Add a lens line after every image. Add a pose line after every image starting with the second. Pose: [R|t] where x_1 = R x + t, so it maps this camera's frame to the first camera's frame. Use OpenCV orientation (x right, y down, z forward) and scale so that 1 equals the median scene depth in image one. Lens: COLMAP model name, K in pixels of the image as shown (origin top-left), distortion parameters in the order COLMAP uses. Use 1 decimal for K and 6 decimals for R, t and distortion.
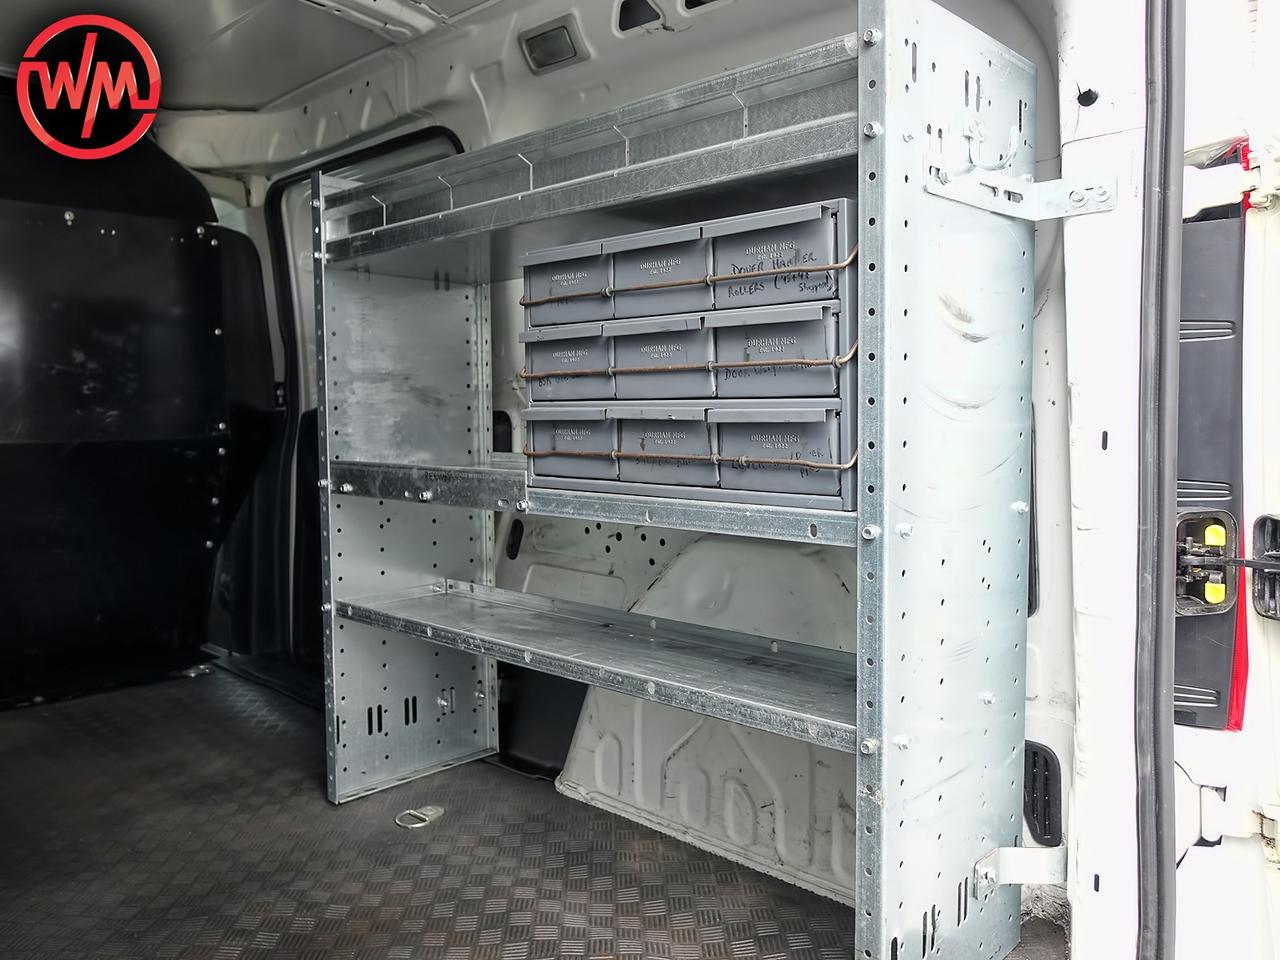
lens RADIAL K [[986.4, 0, 640.0], [0, 986.4, 480.0], [0, 0, 1]] dist [-0.007788, -0.004084]
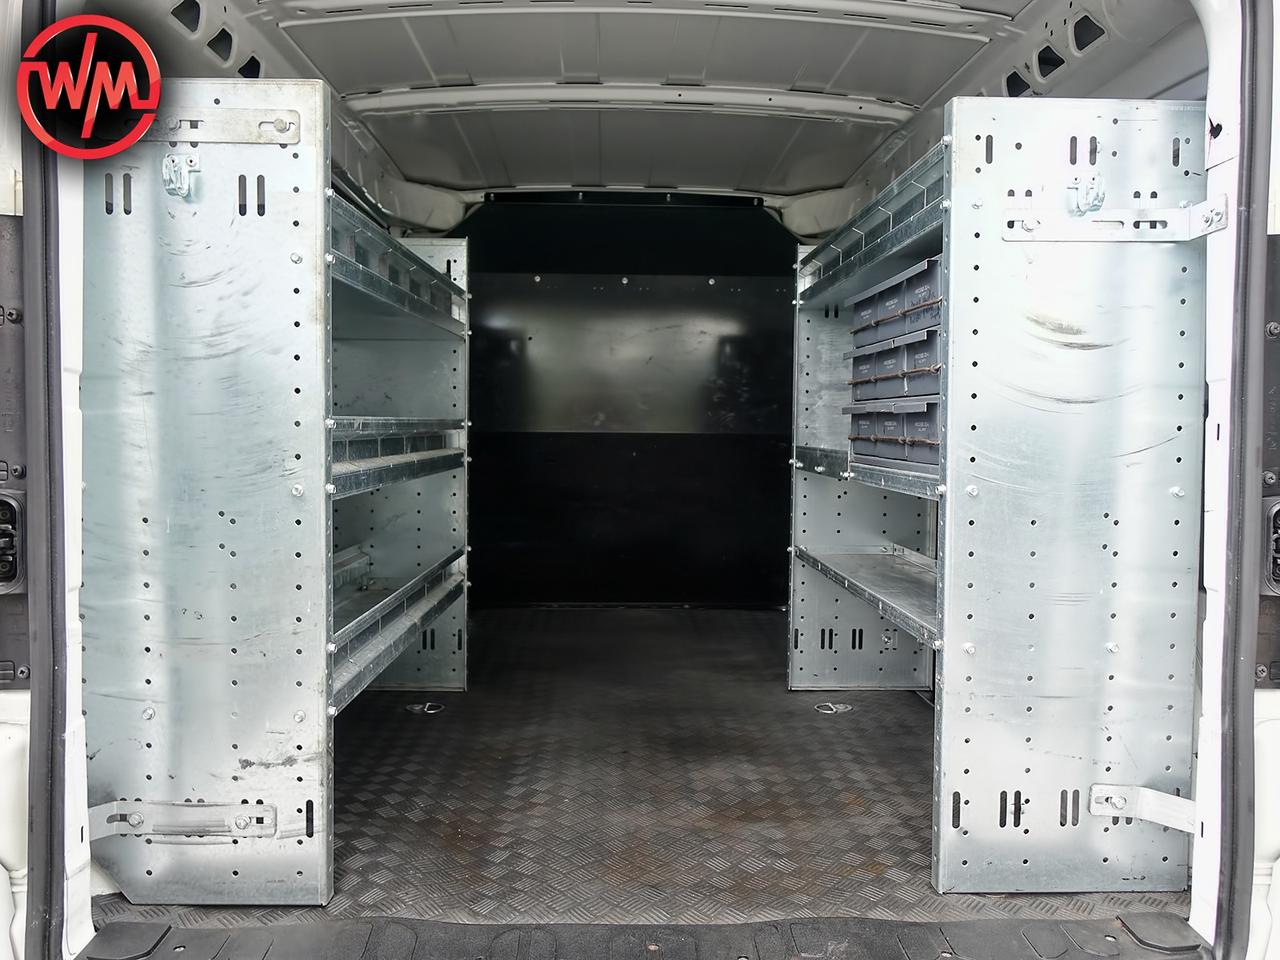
lens RADIAL K [[1013.6, 0, 636.4], [0, 1013.6, 496.8], [0, 0, 1]] dist [-0.036619, -0.005676]
pose [[0.702395, 0.062903, -0.709002, 0.563252], [-0.065269, 0.997583, 0.023846, 0.033862], [0.708788, 0.029526, 0.704803, -0.189276]]
